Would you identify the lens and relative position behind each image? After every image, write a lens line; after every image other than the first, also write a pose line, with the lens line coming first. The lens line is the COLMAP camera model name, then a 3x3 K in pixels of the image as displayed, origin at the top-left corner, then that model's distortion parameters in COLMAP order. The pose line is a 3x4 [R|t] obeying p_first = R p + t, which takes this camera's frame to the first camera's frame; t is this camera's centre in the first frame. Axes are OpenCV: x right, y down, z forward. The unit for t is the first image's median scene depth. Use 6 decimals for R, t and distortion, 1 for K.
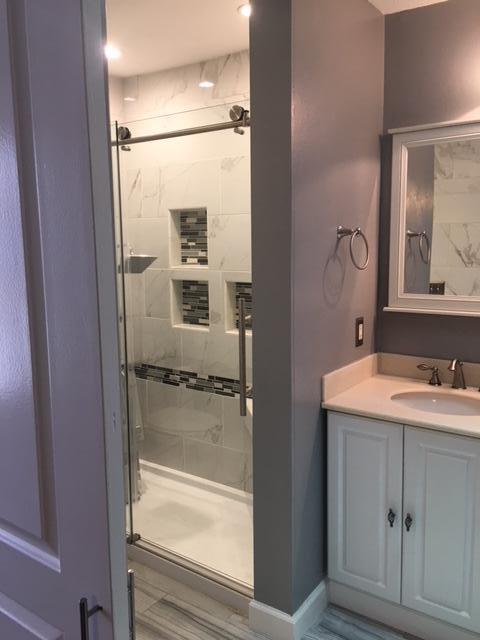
lens RADIAL K [[545.3, 0, 241.0], [0, 545.3, 313.5], [0, 0, 1]] dist [0.044752, -0.059126]
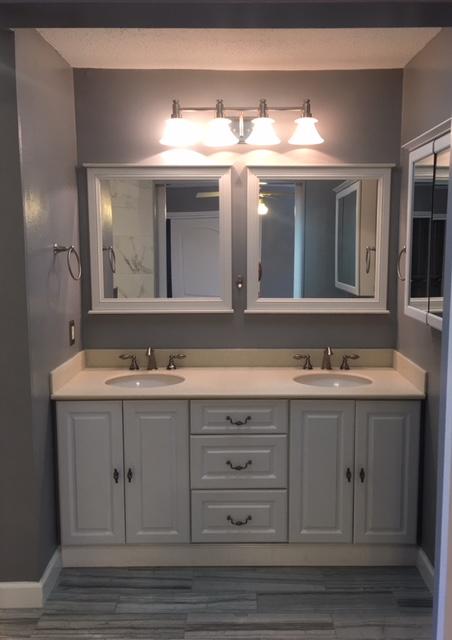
lens RADIAL K [[628.8, 0, 226.5], [0, 628.8, 320.5], [0, 0, 1]] dist [0.016012, 0.000000]
pose [[0.821616, -0.069152, 0.565832, -0.278424], [0.071174, 0.997292, 0.018534, 0.006014], [-0.565581, 0.025044, 0.824312, -0.309451]]
